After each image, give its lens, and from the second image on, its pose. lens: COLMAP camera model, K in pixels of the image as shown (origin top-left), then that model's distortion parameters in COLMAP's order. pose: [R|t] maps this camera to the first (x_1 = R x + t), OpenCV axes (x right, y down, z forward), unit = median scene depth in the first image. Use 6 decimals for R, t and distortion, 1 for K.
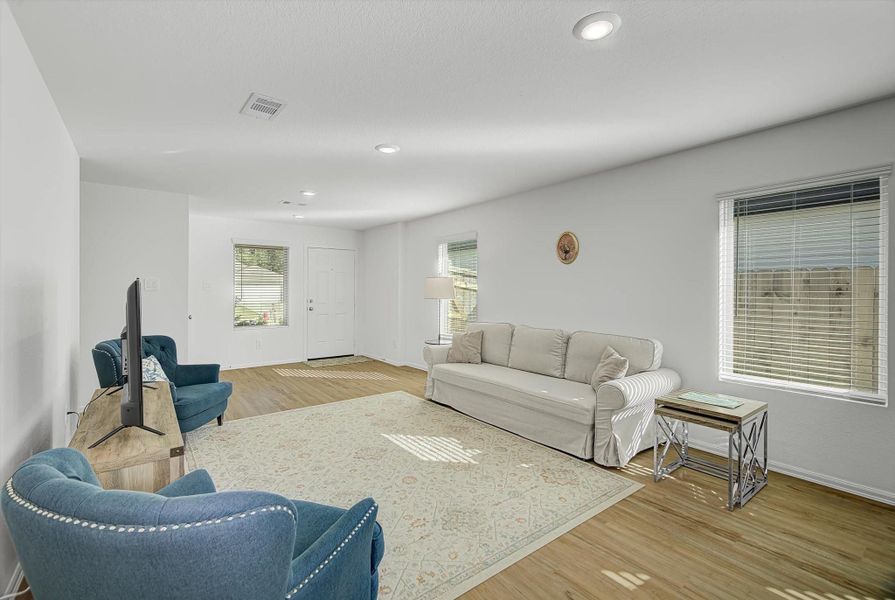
lens RADIAL K [[397.9, 0, 443.2], [0, 397.9, 293.6], [0, 0, 1]] dist [0.001038, 0.000195]
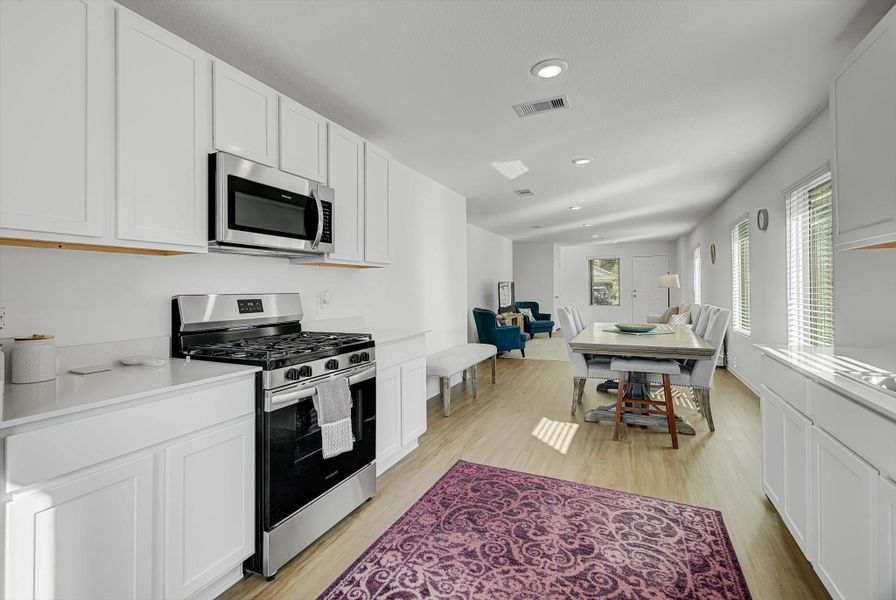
lens RADIAL K [[412.3, 0, 435.5], [0, 412.3, 298.0], [0, 0, 1]] dist [0.000542, 0.000231]
pose [[0.450775, 0.014632, -0.892518, 1.496204], [0.000050, 0.999865, 0.016417, 0.037229], [0.892637, -0.007445, 0.450714, -0.856178]]
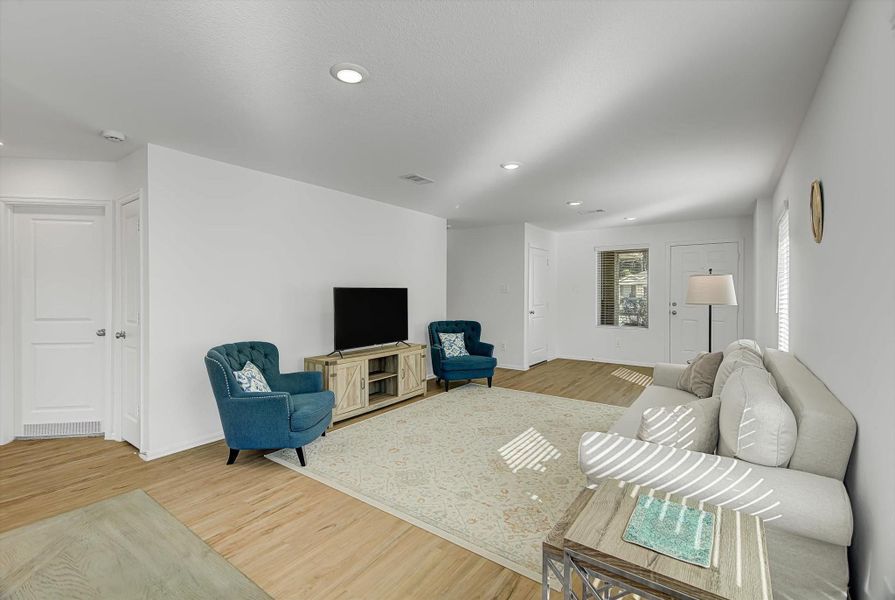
lens RADIAL K [[397.9, 0, 443.2], [0, 397.9, 293.6], [0, 0, 1]] dist [0.001038, 0.000195]
pose [[0.283447, 0.004468, -0.958977, 0.778062], [-0.008710, 0.999960, 0.002085, -0.005789], [0.958948, 0.007762, 0.283475, 0.452300]]
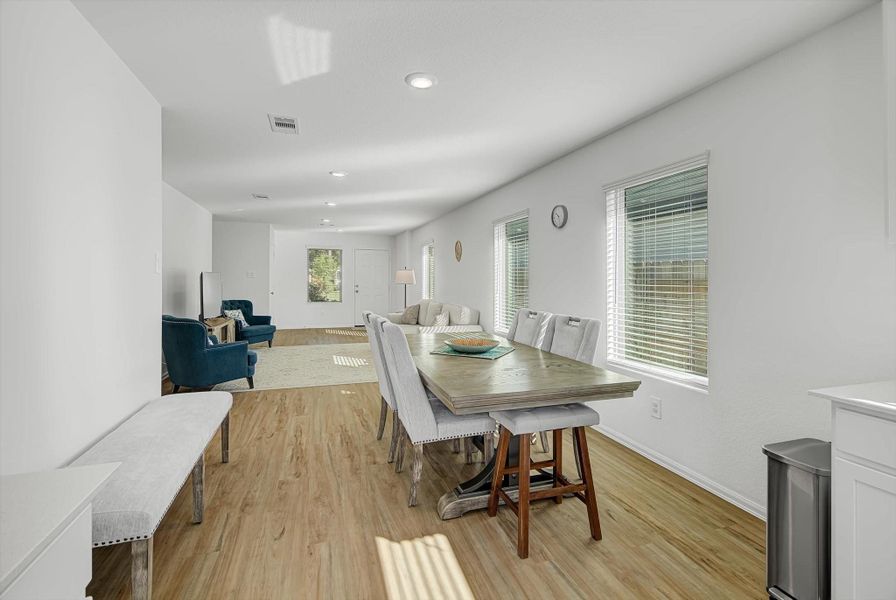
lens RADIAL K [[407.5, 0, 450.5], [0, 407.5, 289.5], [0, 0, 1]] dist [0.002245, 0.000261]
pose [[0.948115, 0.014976, -0.317574, 0.921271], [-0.011403, 0.999849, 0.013107, 0.015975], [0.317723, -0.008806, 0.948143, -0.610758]]
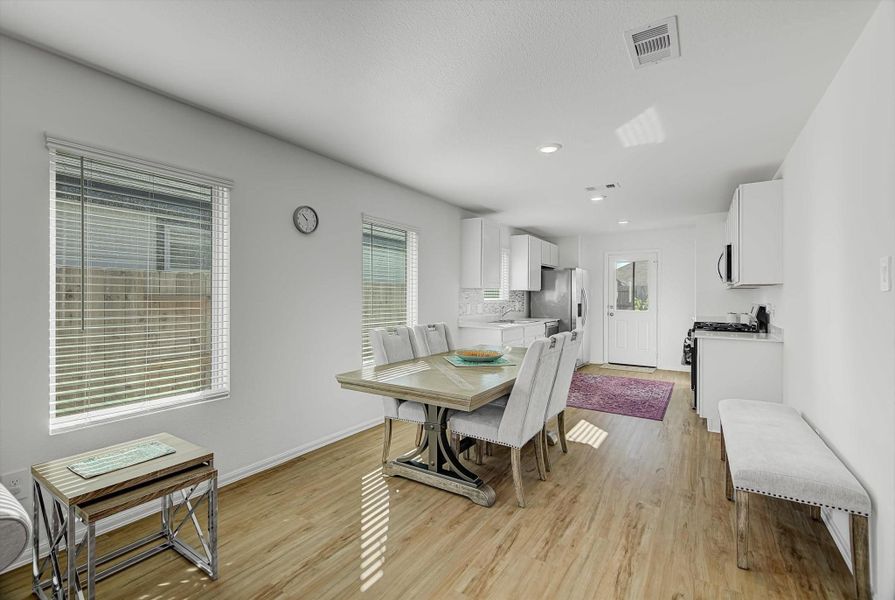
lens RADIAL K [[397.9, 0, 443.2], [0, 397.9, 293.6], [0, 0, 1]] dist [0.001038, 0.000195]
pose [[-0.343716, 0.007060, 0.939047, -0.096401], [0.008158, 0.999956, -0.004532, 0.002471], [-0.939038, 0.006103, -0.343759, 0.544747]]
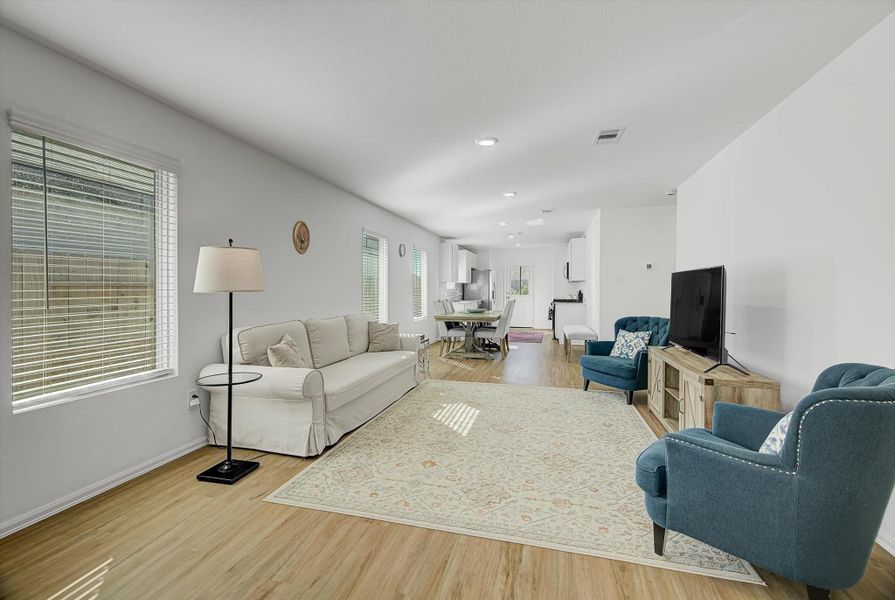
lens RADIAL K [[390.3, 0, 449.1], [0, 390.3, 281.0], [0, 0, 1]] dist [0.000043, 0.000035]
pose [[-0.620482, 0.016664, 0.784043, -0.800124], [0.006859, 0.999851, -0.015823, 0.013920], [-0.784190, -0.004440, -0.620504, 1.536150]]
